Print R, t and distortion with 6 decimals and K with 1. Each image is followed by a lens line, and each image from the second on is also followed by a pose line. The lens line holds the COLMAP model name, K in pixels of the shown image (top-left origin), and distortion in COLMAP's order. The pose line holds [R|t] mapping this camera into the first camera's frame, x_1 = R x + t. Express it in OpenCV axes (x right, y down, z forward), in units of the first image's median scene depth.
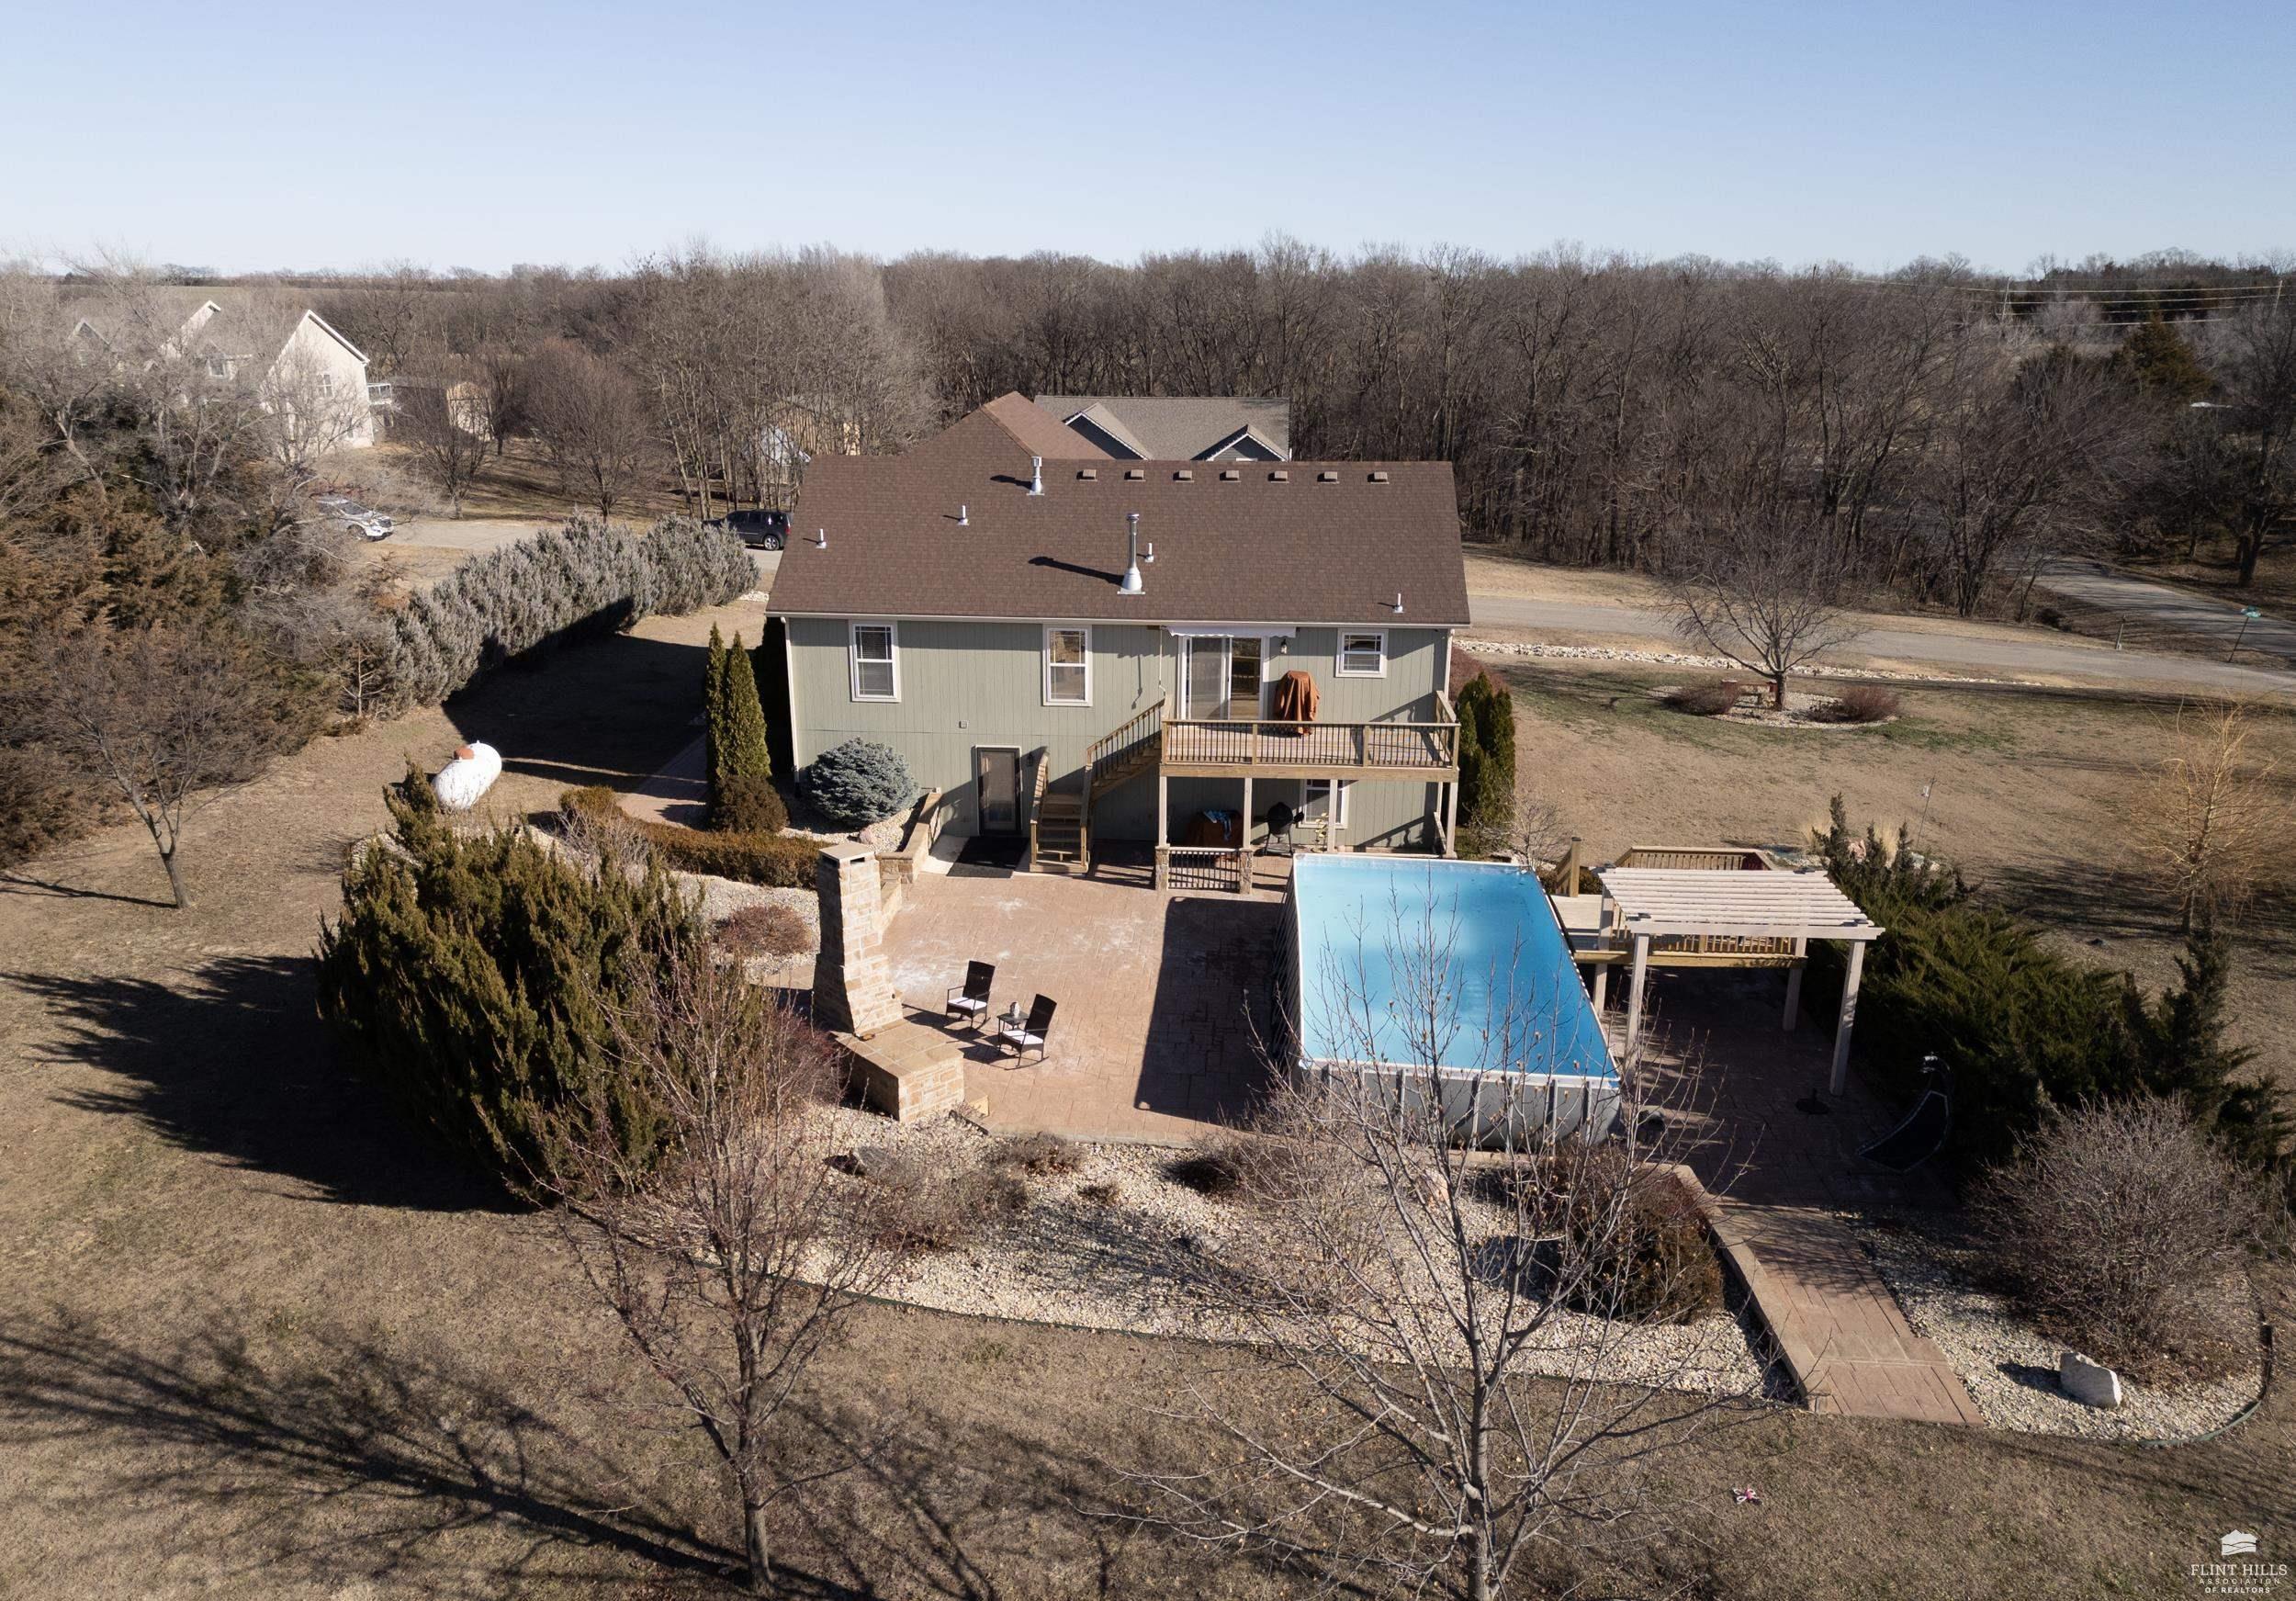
lens RADIAL K [[1653.2, 0, 1135.7], [0, 1653.2, 806.3], [0, 0, 1]] dist [0.085167, -0.089032]
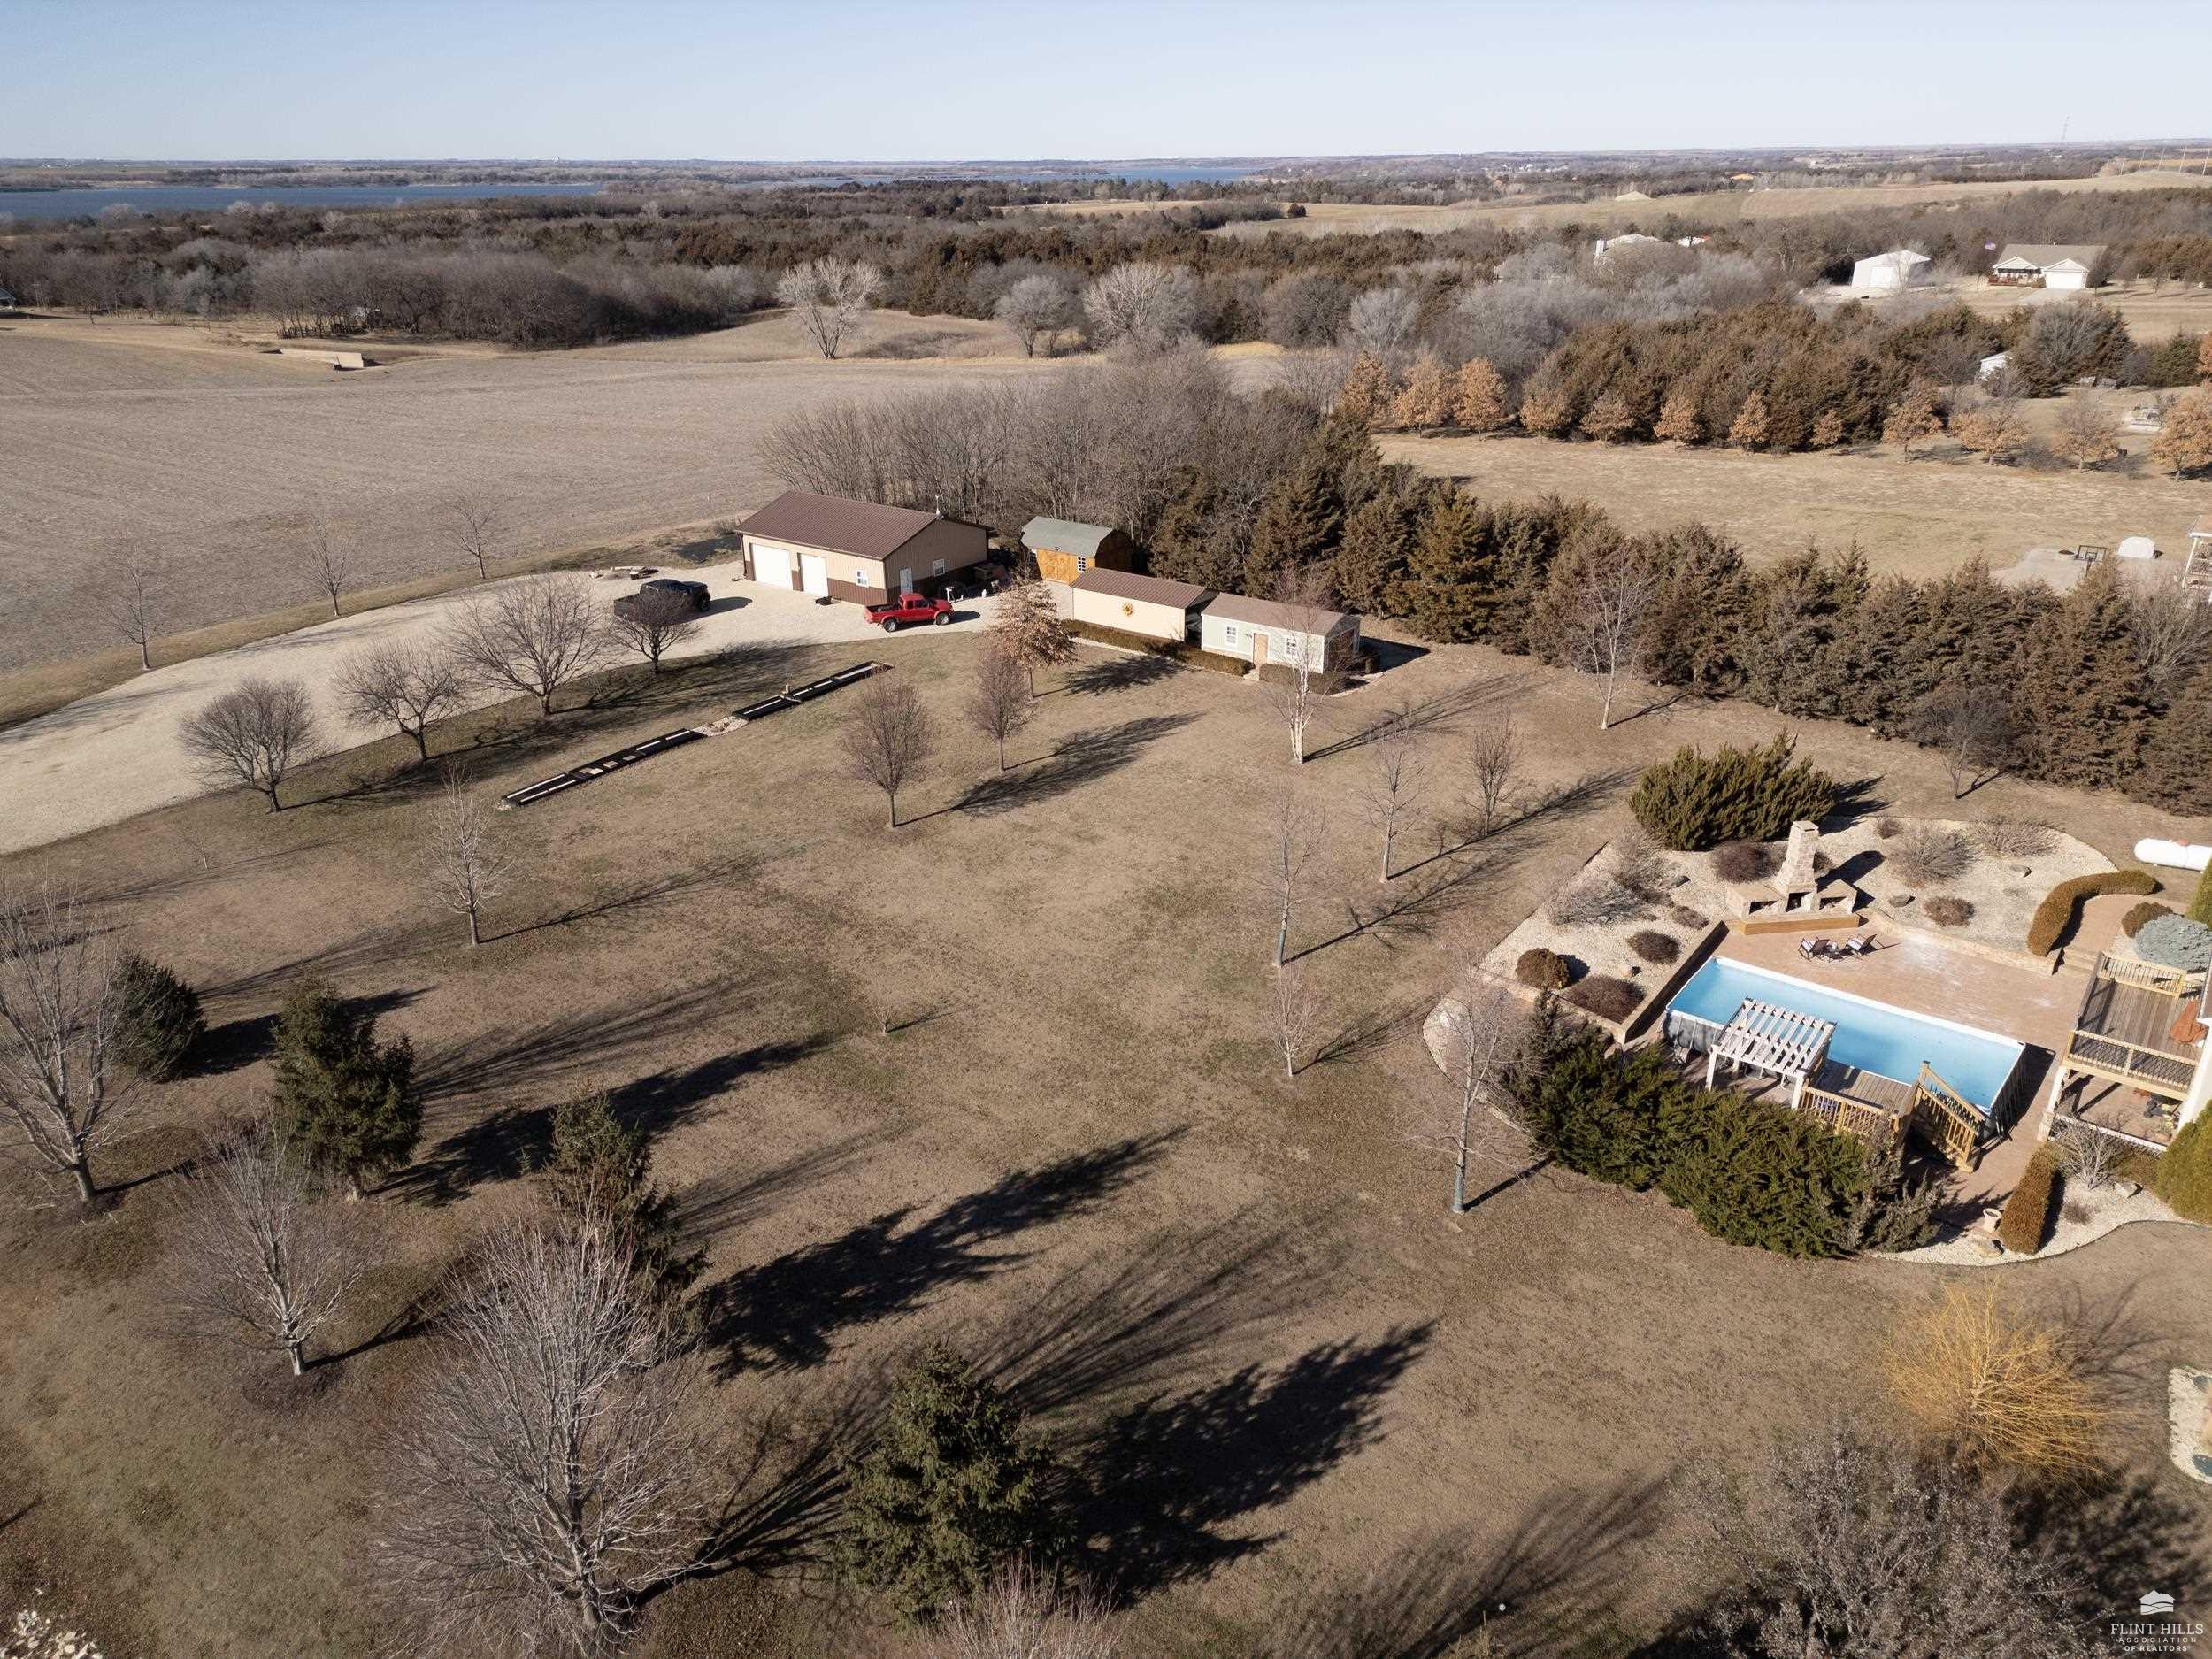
lens RADIAL K [[1539.0, 0, 1102.9], [0, 1539.0, 823.3], [0, 0, 1]] dist [0.073685, -0.068102]
pose [[-0.549126, 0.326242, -0.769432, 1.795106], [-0.240355, 0.820116, 0.519268, -0.760687], [0.800431, 0.470081, -0.371933, 0.833017]]
